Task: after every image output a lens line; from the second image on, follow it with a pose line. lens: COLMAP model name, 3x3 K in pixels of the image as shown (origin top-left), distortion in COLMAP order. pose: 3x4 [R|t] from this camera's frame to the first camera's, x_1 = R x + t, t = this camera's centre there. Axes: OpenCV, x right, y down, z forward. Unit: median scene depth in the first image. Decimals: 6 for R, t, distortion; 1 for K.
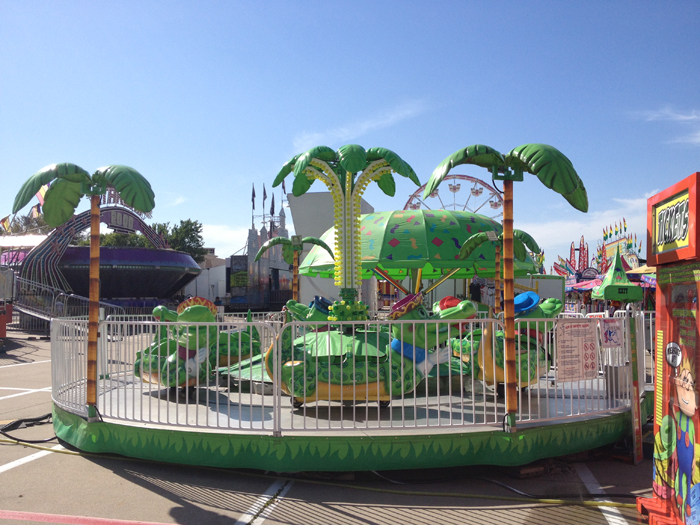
lens RADIAL K [[663.0, 0, 351.9], [0, 663.0, 262.6], [0, 0, 1]] dist [0.001414, 0.000000]
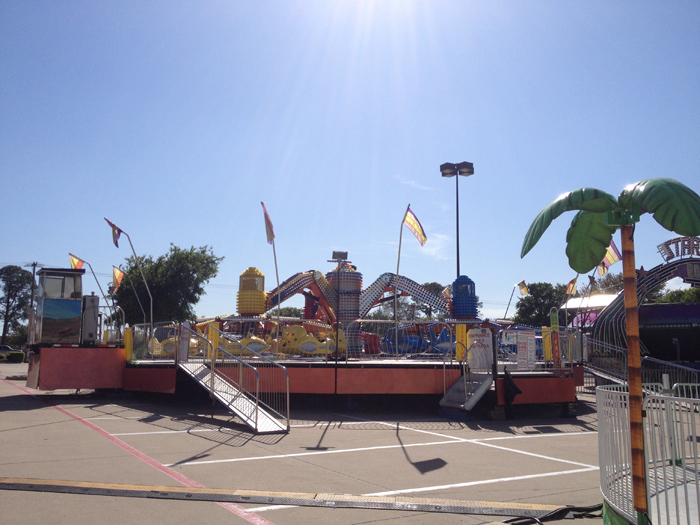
lens RADIAL K [[663.0, 0, 346.9], [0, 663.0, 266.4], [0, 0, 1]] dist [0.001414, 0.000000]
pose [[0.671509, -0.095721, -0.734788, -0.022058], [0.031905, 0.994437, -0.100388, 0.004762], [0.740309, 0.043968, 0.670827, 0.116067]]
